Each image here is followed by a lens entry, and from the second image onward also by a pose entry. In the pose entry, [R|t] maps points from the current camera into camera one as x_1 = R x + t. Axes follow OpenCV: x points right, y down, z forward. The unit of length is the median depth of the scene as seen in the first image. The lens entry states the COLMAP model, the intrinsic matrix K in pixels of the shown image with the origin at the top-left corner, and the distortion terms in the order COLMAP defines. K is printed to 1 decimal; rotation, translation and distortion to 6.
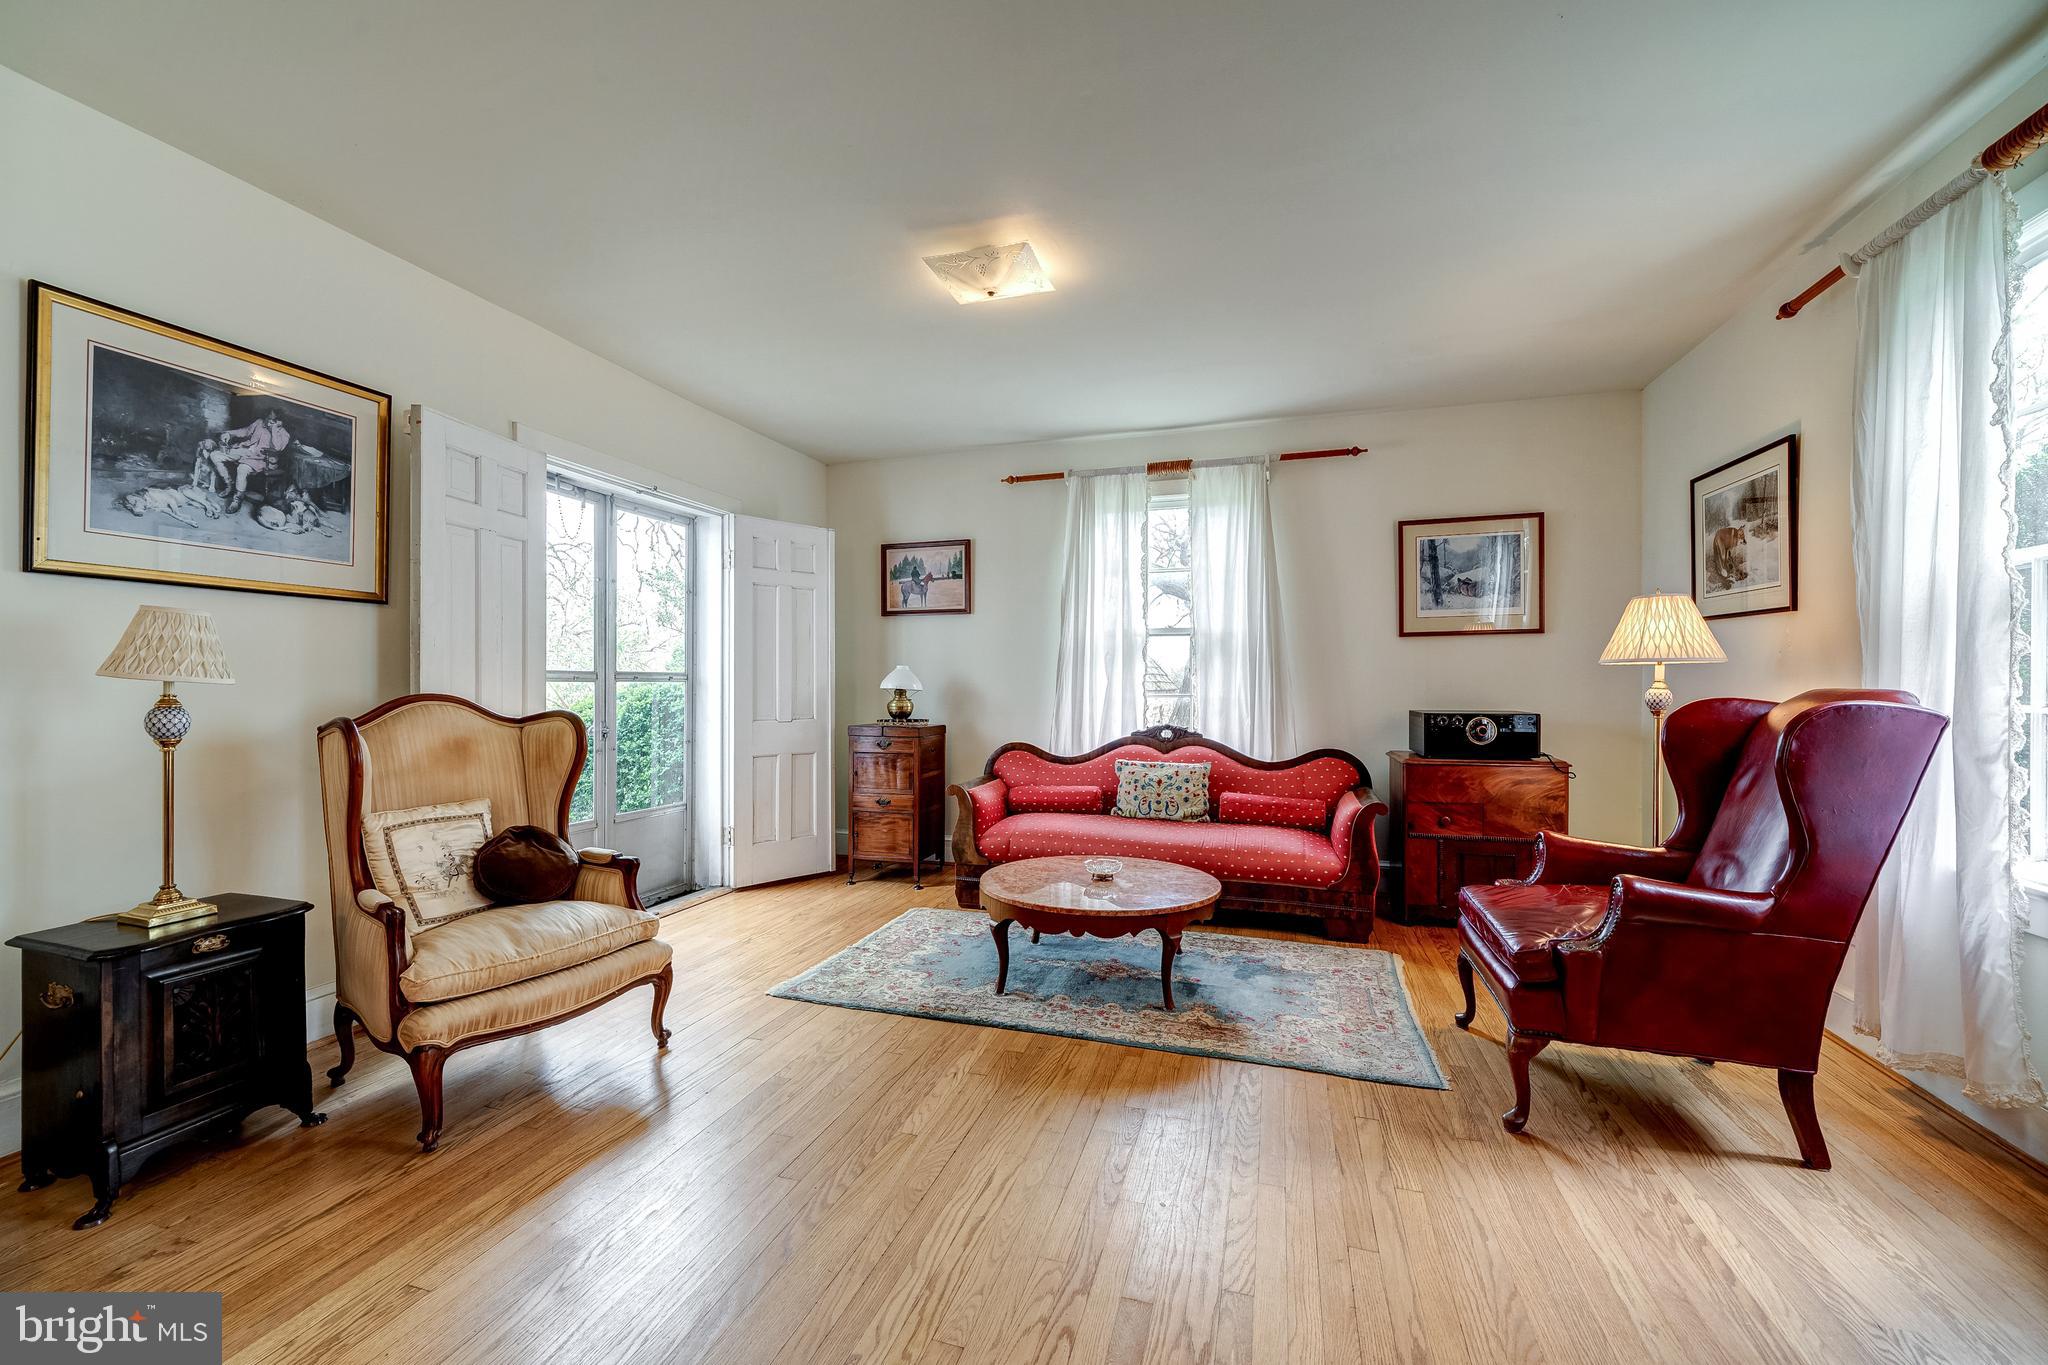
lens RADIAL K [[833.1, 0, 1024.0], [0, 833.1, 682.5], [0, 0, 1]] dist [0.001156, 0.000145]
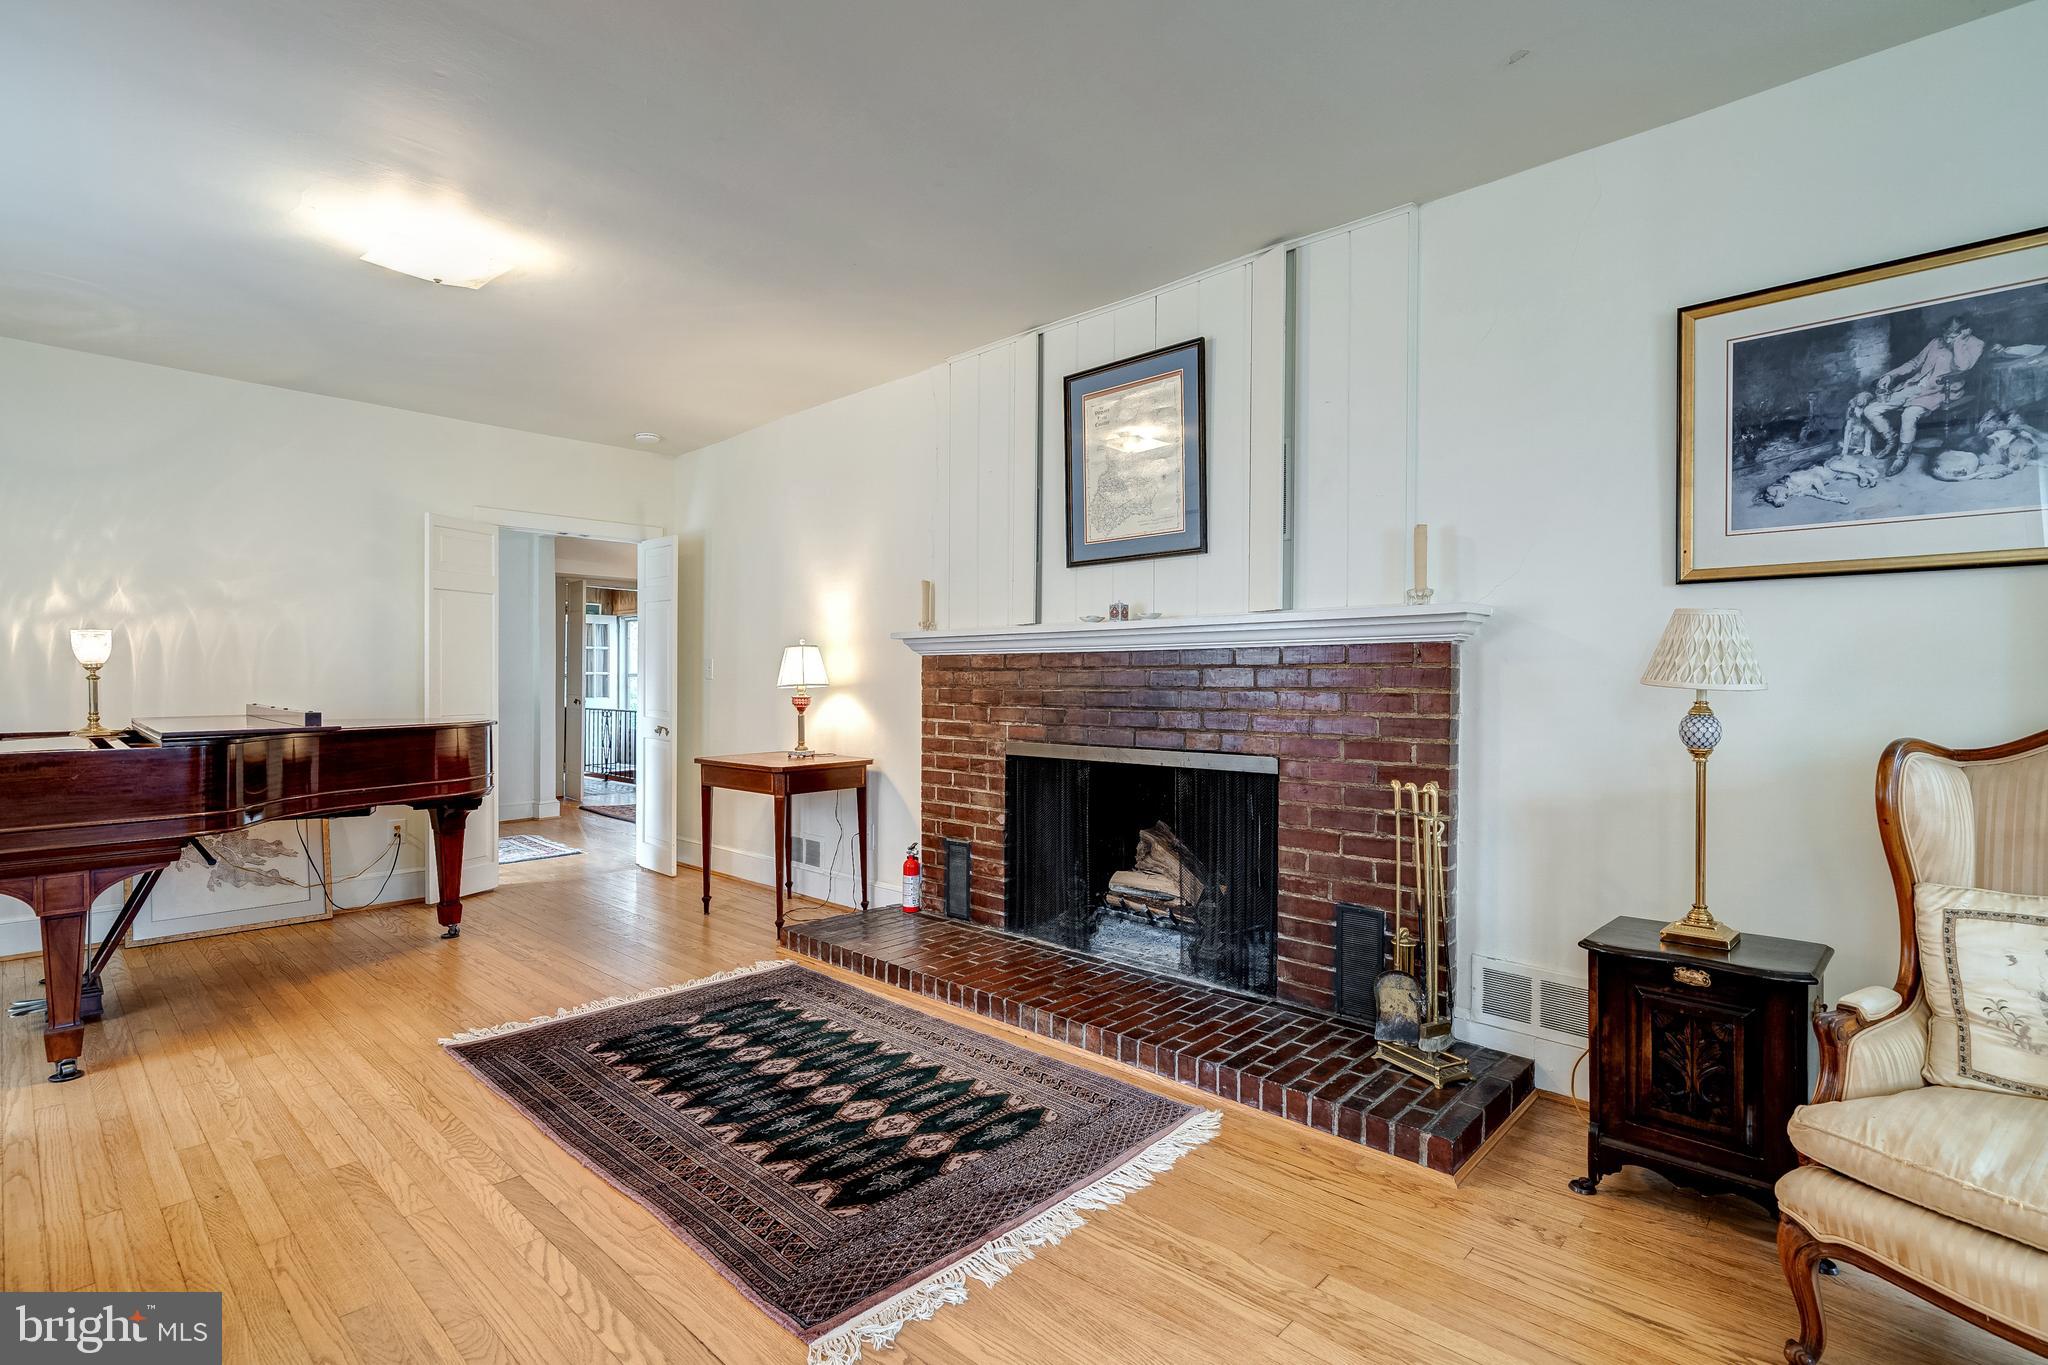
lens RADIAL K [[982.0, 0, 1024.0], [0, 982.0, 682.5], [0, 0, 1]] dist [0.022147, 0.000404]
pose [[-0.428183, 0.000728, -0.903692, 0.248809], [-0.001085, 0.999999, 0.001320, -0.006177], [0.903691, 0.001546, -0.428182, 0.633135]]
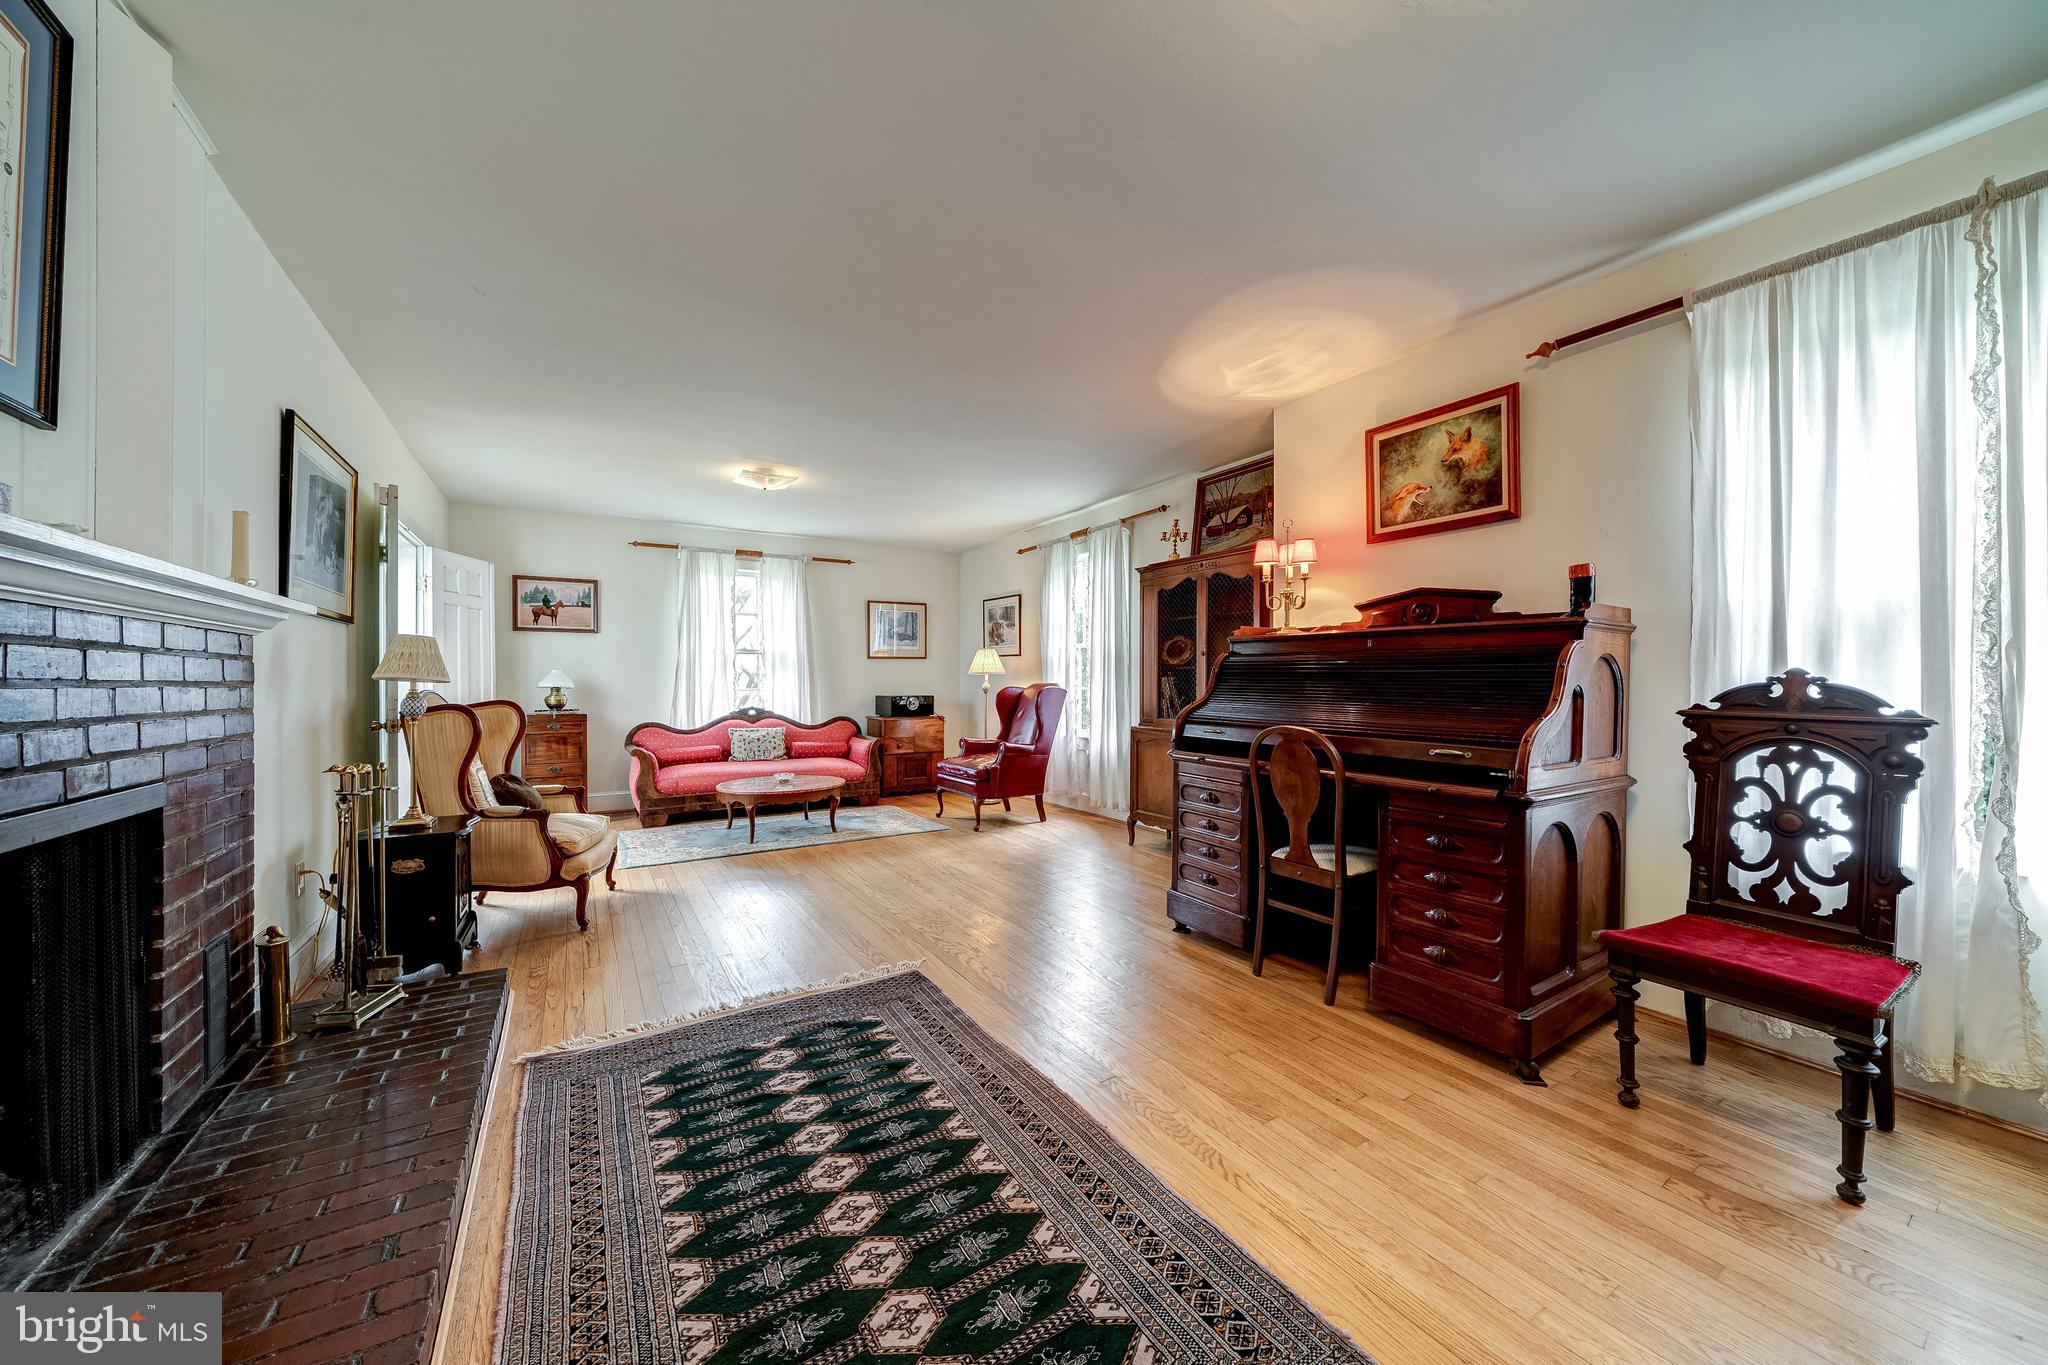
lens RADIAL K [[735.5, 0, 1024.0], [0, 735.5, 682.5], [0, 0, 1]] dist [0.000581, 0.000025]
pose [[0.637288, -0.001564, 0.770624, -1.086978], [0.003283, 0.999994, -0.000685, 0.006795], [-0.770619, 0.002966, 0.637290, -0.658094]]
